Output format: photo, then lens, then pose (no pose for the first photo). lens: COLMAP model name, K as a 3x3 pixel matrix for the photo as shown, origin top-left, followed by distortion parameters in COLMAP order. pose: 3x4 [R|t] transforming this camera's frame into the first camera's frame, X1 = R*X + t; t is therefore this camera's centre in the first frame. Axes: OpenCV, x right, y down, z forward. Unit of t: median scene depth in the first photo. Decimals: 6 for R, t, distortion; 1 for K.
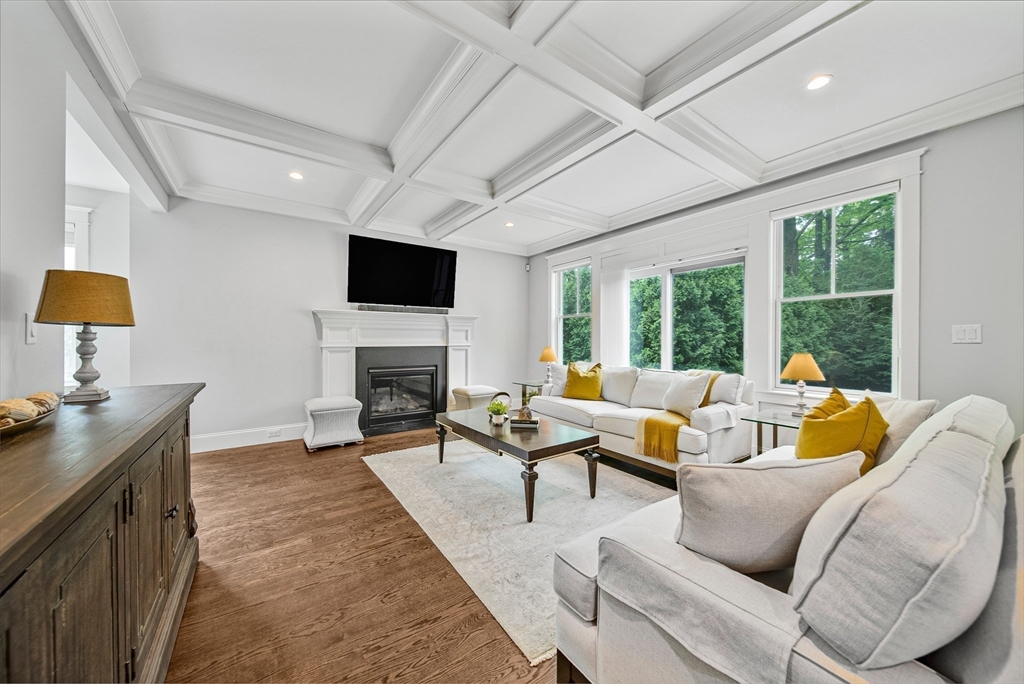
lens RADIAL K [[360.5, 0, 509.7], [0, 360.5, 342.6], [0, 0, 1]] dist [0.000207, 0.000111]
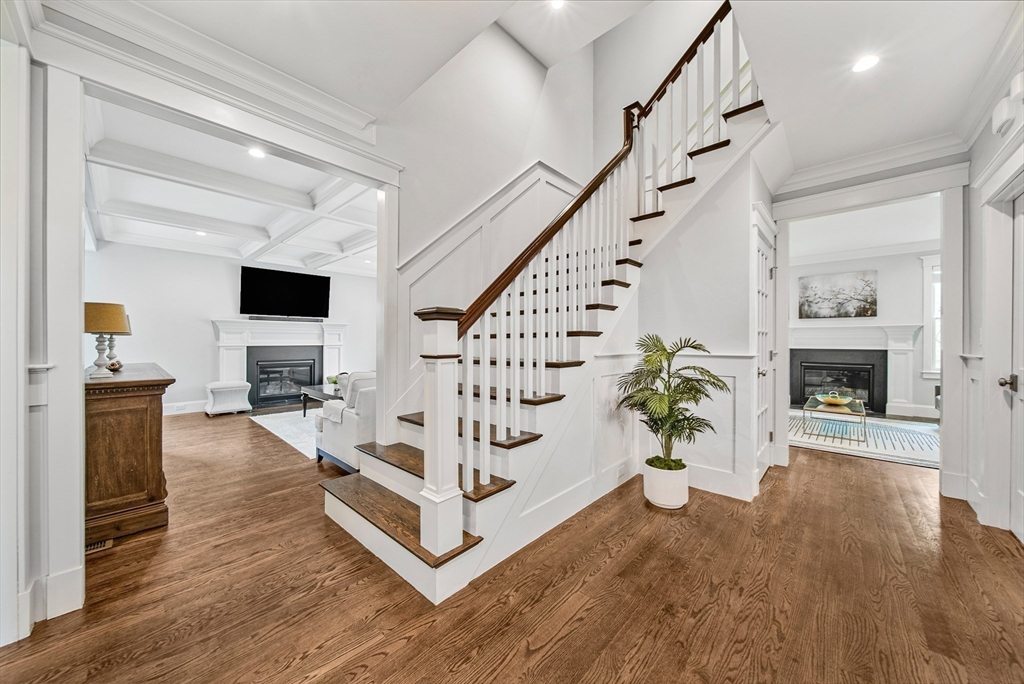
lens RADIAL K [[360.5, 0, 515.7], [0, 360.5, 341.7], [0, 0, 1]] dist [0.000207, 0.000111]
pose [[0.976615, -0.001885, 0.214988, 0.301978], [0.002925, 0.999985, -0.004522, 0.004778], [-0.214977, 0.005045, 0.976606, -0.613274]]
